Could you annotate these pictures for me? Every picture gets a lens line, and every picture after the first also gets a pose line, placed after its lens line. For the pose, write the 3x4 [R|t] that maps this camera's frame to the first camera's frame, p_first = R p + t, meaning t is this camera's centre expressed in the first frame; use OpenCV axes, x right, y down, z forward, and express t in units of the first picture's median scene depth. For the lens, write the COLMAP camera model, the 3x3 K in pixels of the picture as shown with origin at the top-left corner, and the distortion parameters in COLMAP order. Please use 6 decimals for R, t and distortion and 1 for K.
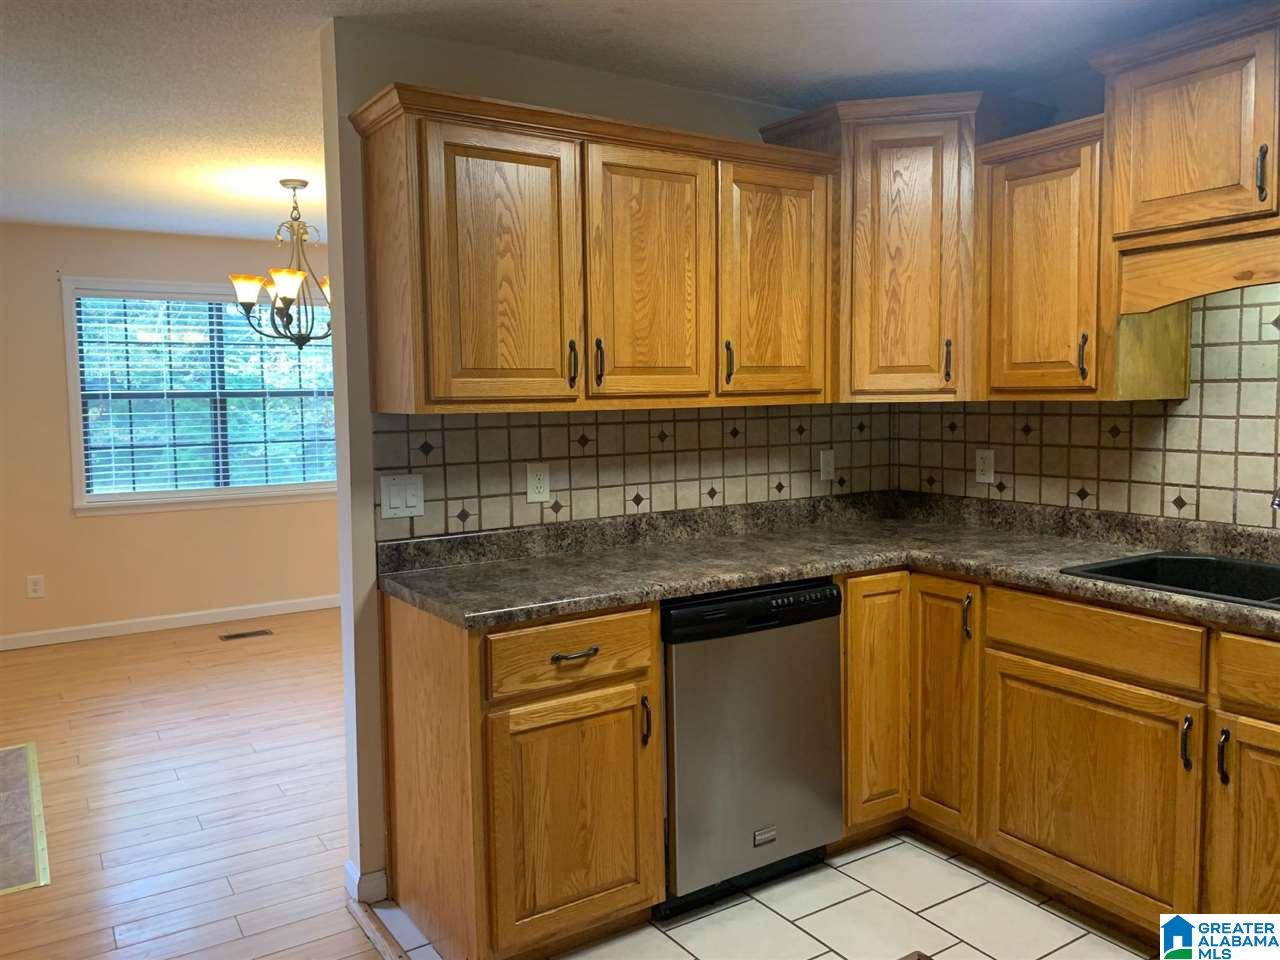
lens RADIAL K [[966.9, 0, 629.5], [0, 966.9, 470.2], [0, 0, 1]] dist [0.057659, -0.062834]
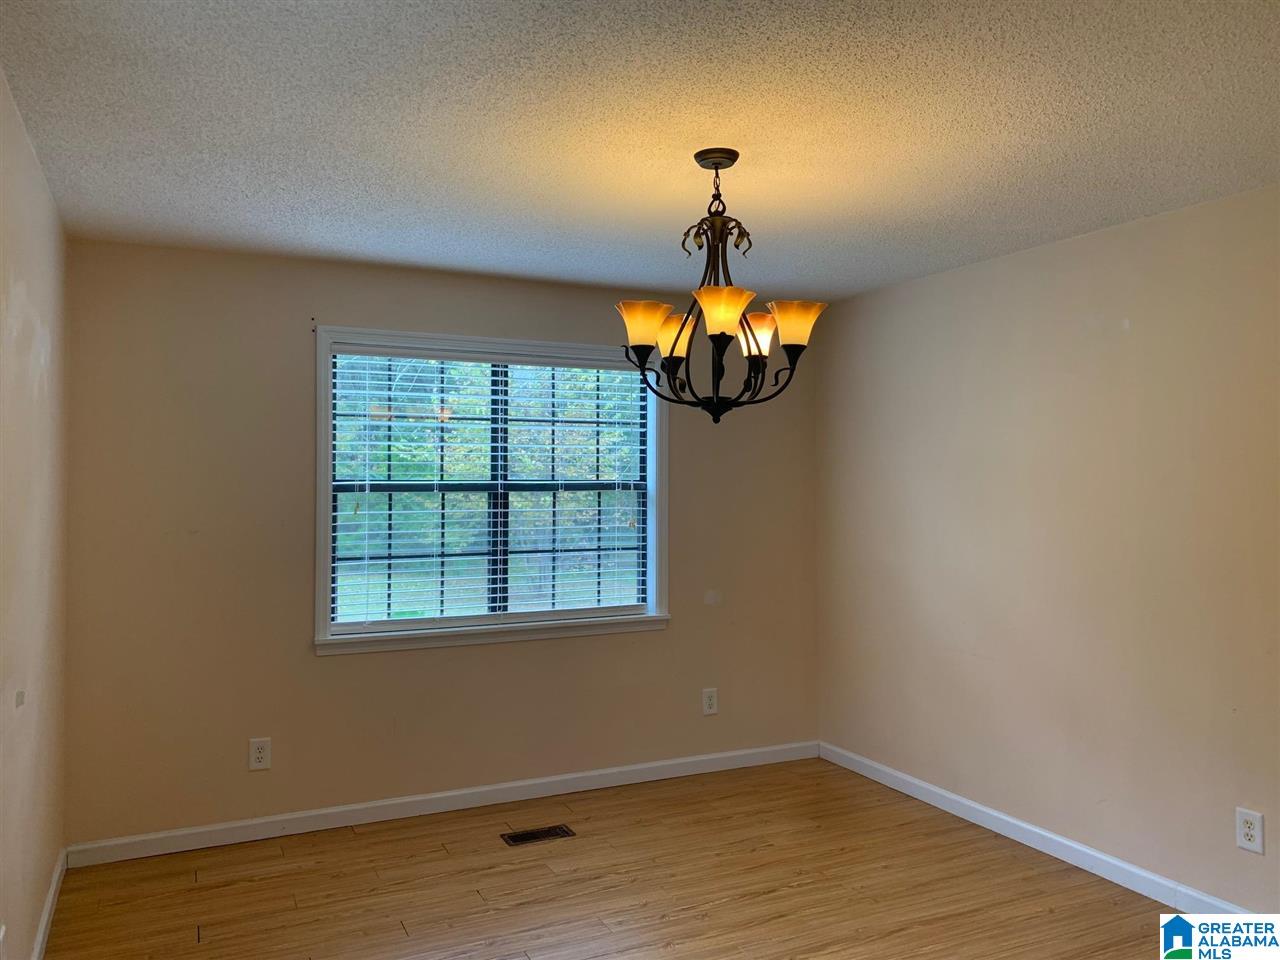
lens RADIAL K [[966.9, 0, 645.1], [0, 966.9, 478.4], [0, 0, 1]] dist [0.057659, -0.062834]
pose [[0.993472, 0.012129, -0.113430, -0.230636], [-0.021270, 0.996589, -0.079731, -0.028152], [0.112076, 0.081623, 0.990342, 0.287545]]
